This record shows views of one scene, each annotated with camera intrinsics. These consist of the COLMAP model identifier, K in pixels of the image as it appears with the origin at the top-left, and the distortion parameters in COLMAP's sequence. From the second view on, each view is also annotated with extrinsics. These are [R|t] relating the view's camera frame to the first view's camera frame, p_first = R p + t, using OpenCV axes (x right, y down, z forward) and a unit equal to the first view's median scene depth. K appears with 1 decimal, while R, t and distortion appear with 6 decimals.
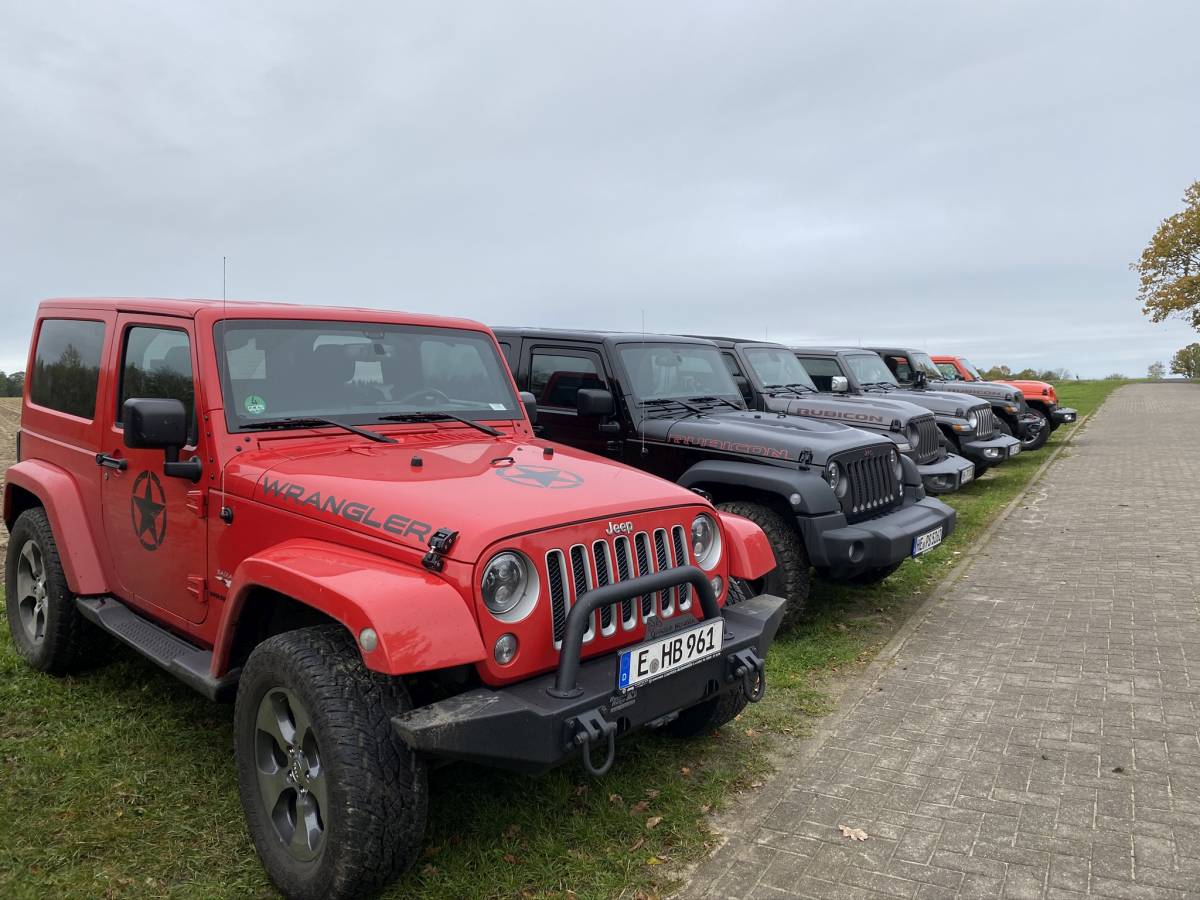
lens RADIAL K [[899.0, 0, 584.9], [0, 899.0, 445.6], [0, 0, 1]] dist [0.091161, 0.000768]
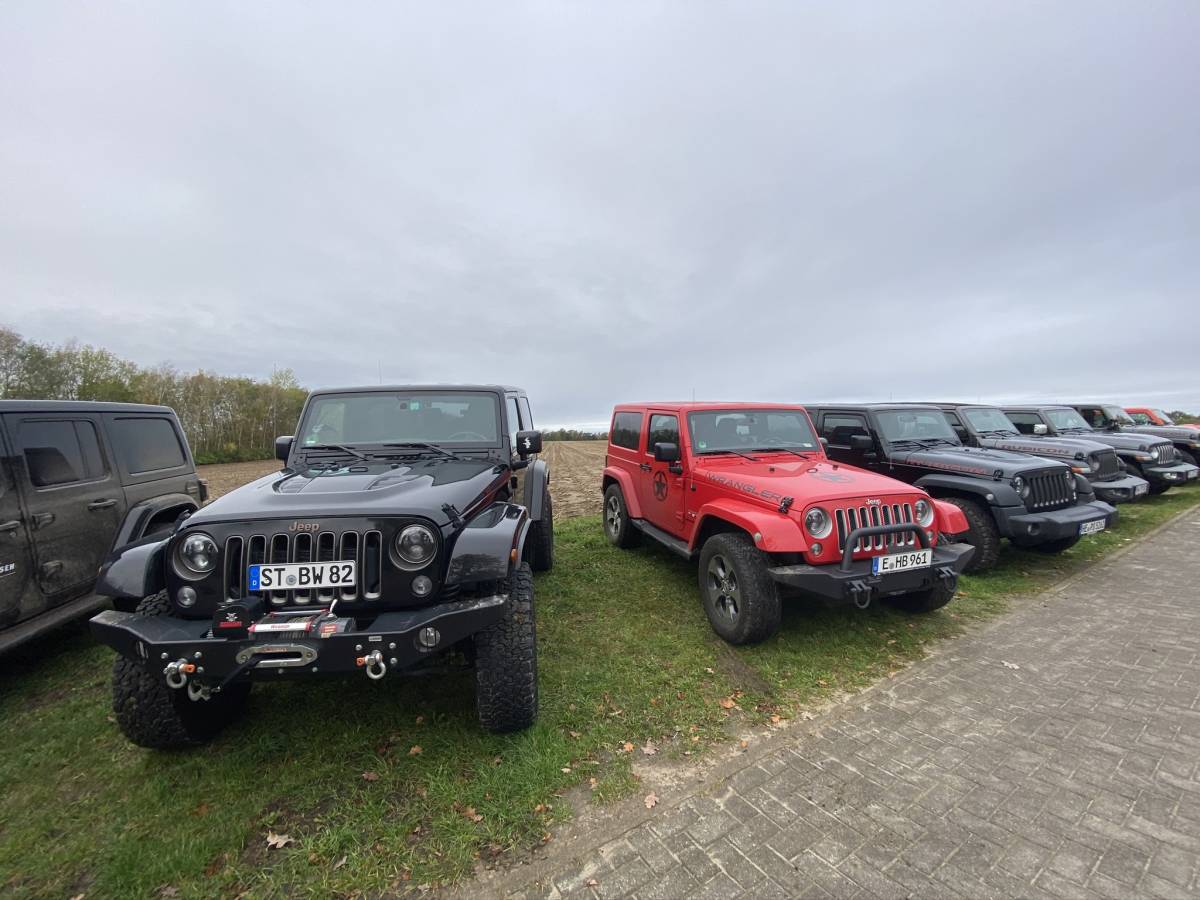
lens RADIAL K [[480.3, 0, 591.9], [0, 480.3, 448.7], [0, 0, 1]] dist [0.013829, -0.017047]
pose [[0.878205, 0.002791, -0.478276, -0.001388], [-0.018162, 0.999456, -0.027516, 0.005859], [0.477939, 0.032851, 0.877778, -0.227228]]
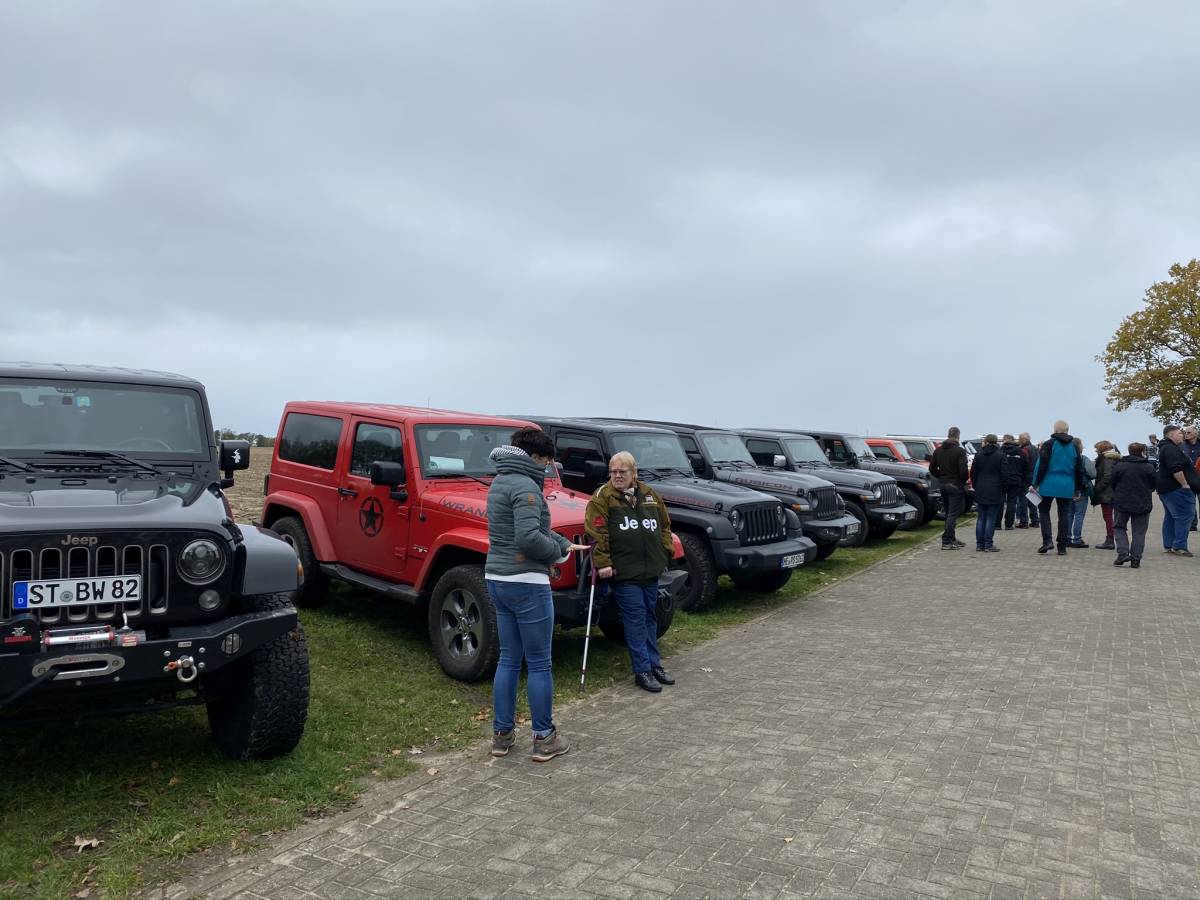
lens RADIAL K [[918.7, 0, 600.0], [0, 918.7, 450.0], [0, 0, 1]] dist [-0.026719, 0.036073]
pose [[0.999129, 0.036805, 0.019687, -0.018893], [-0.035456, 0.997259, -0.064939, 0.031732], [-0.022023, 0.064185, 0.997695, -0.850218]]
